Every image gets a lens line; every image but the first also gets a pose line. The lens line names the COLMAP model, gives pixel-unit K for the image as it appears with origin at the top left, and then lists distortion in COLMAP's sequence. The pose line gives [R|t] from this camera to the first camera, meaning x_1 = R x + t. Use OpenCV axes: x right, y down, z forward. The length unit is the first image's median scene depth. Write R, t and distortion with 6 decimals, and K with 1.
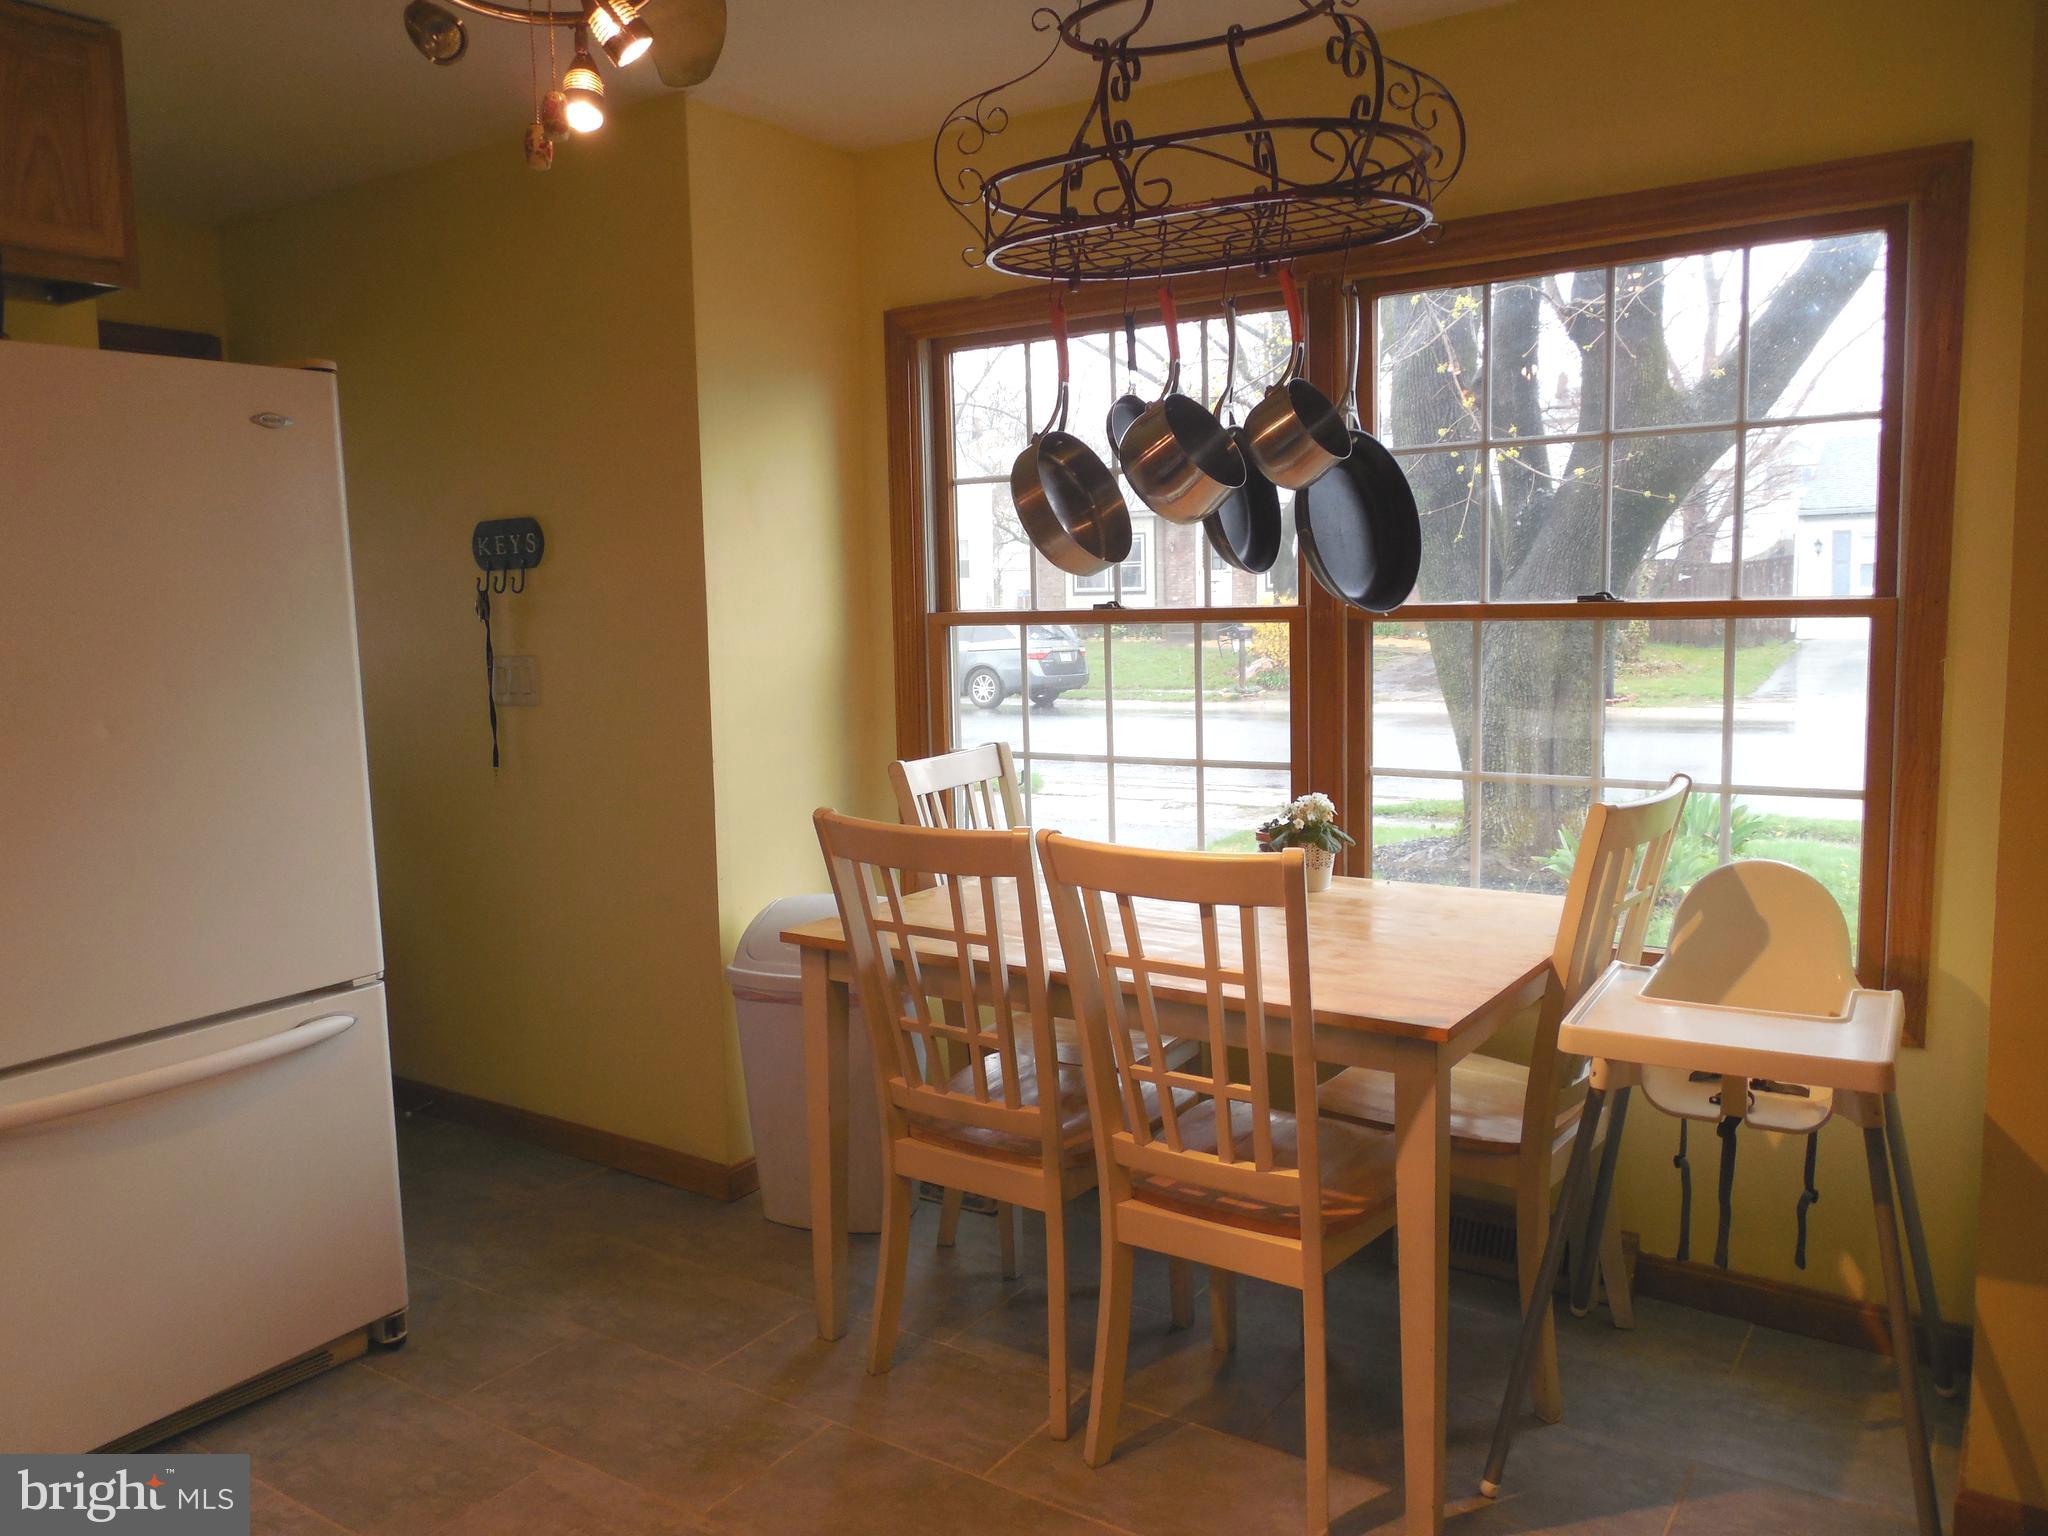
lens RADIAL K [[1531.5, 0, 1017.3], [0, 1531.5, 772.7], [0, 0, 1]] dist [-0.004793, -0.001795]
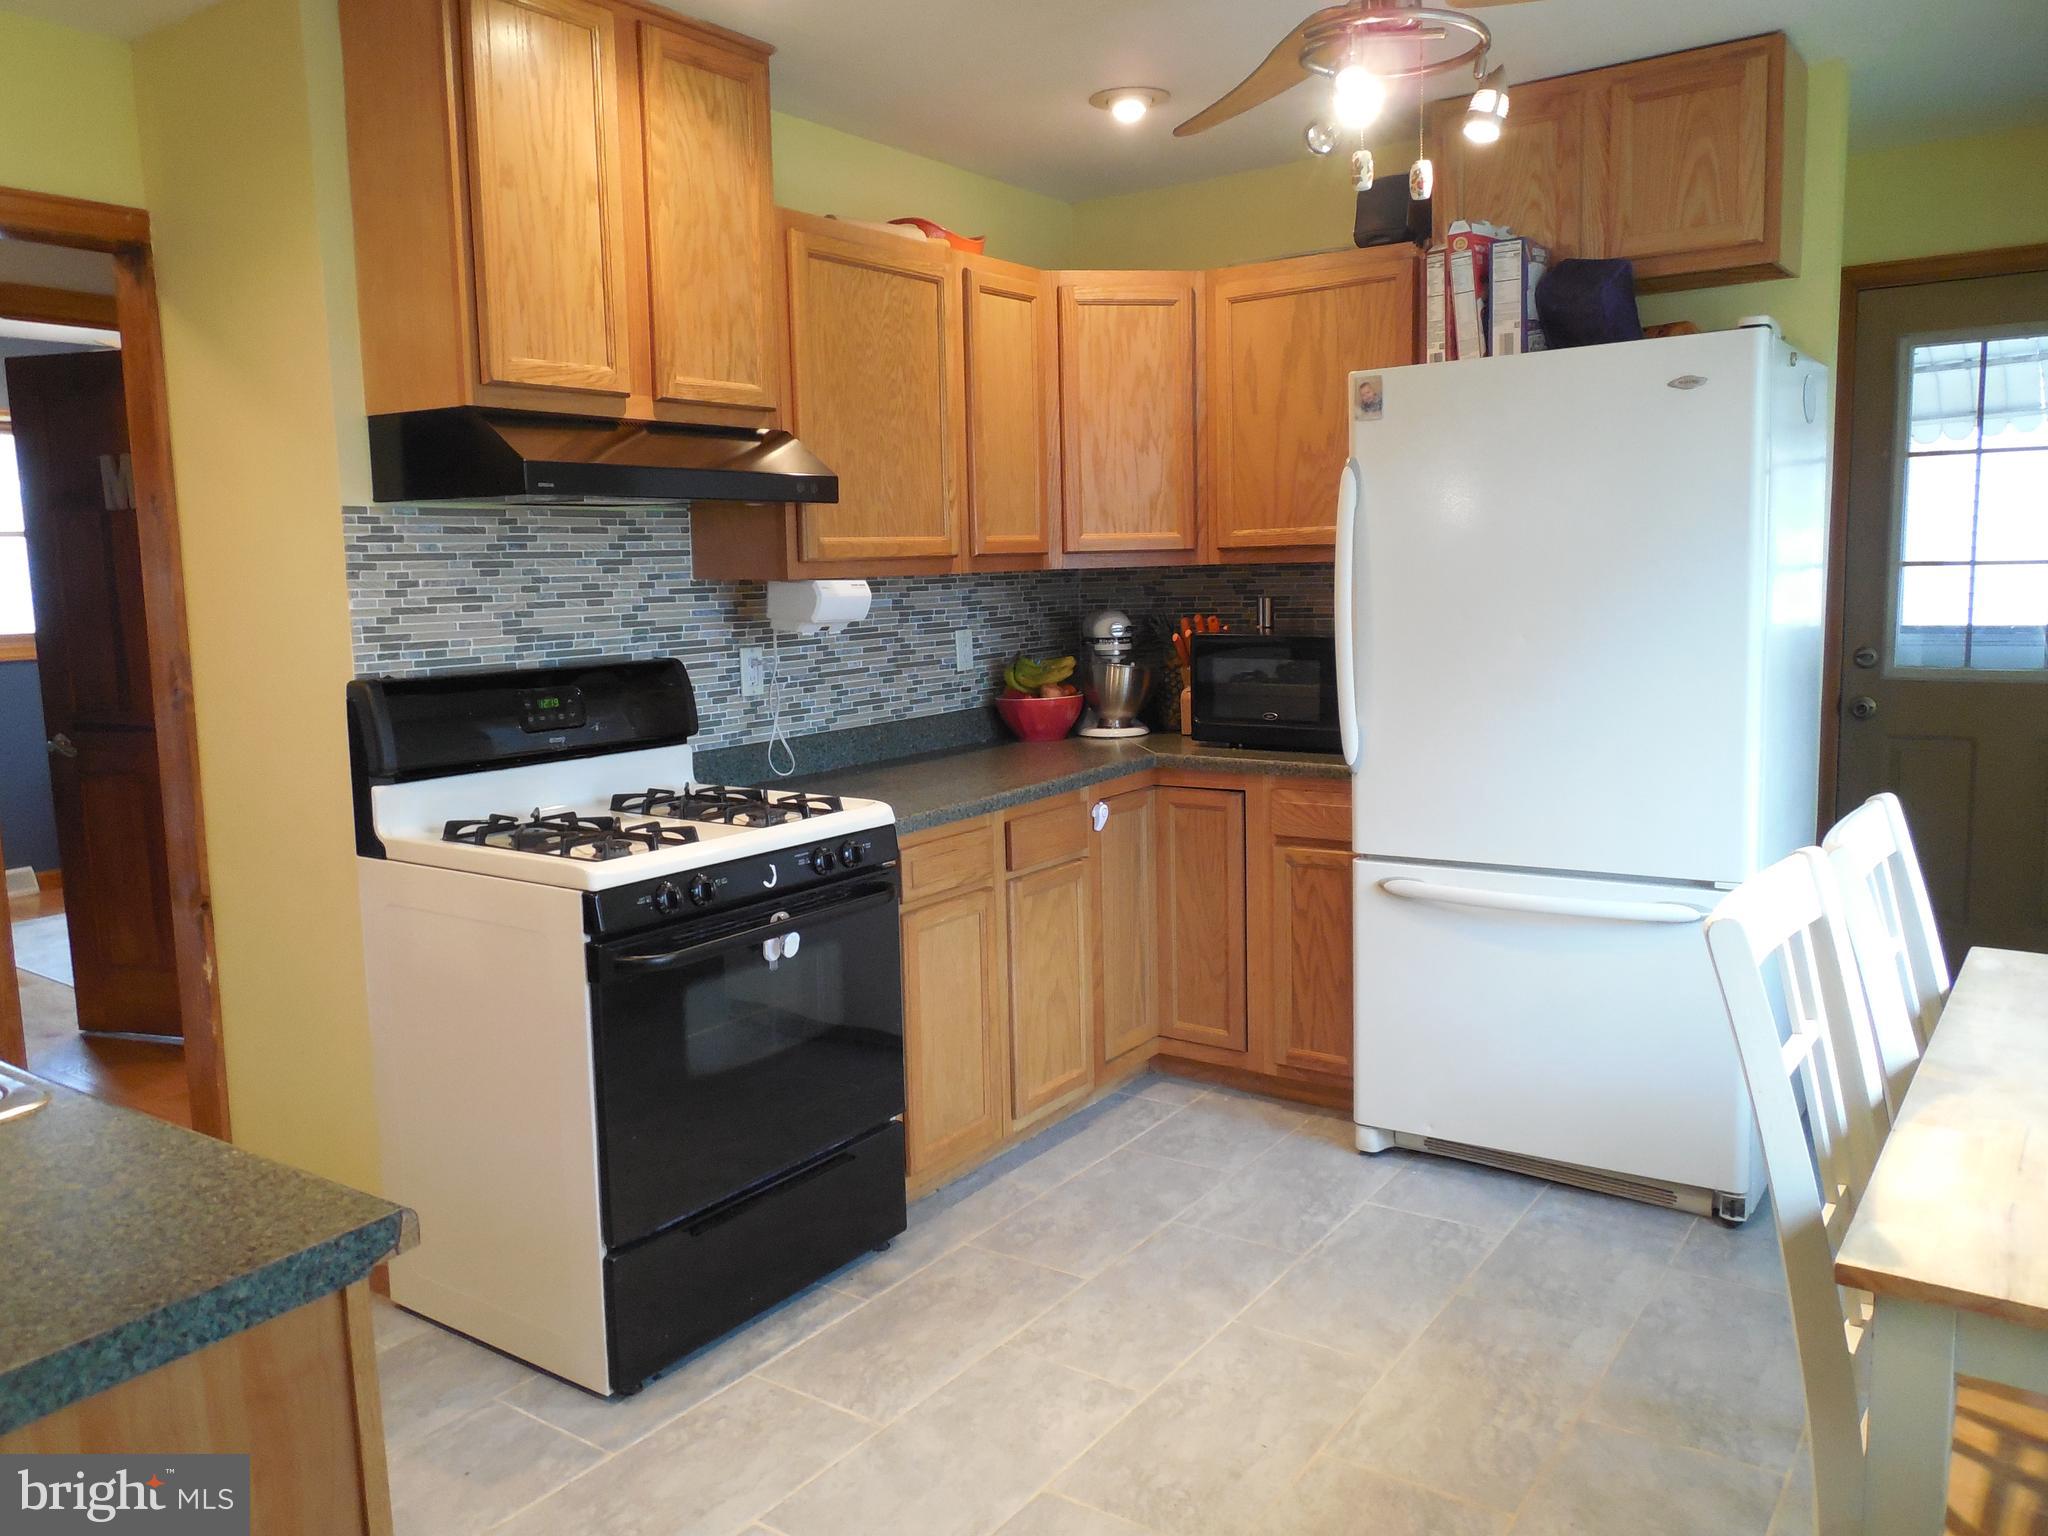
lens RADIAL K [[1531.5, 0, 1017.3], [0, 1531.5, 772.7], [0, 0, 1]] dist [-0.004793, -0.001795]
pose [[-0.020213, 0.160306, -0.986860, 0.695044], [-0.090575, 0.982710, 0.161486, -0.079774], [0.995684, 0.092649, -0.005344, 0.518625]]
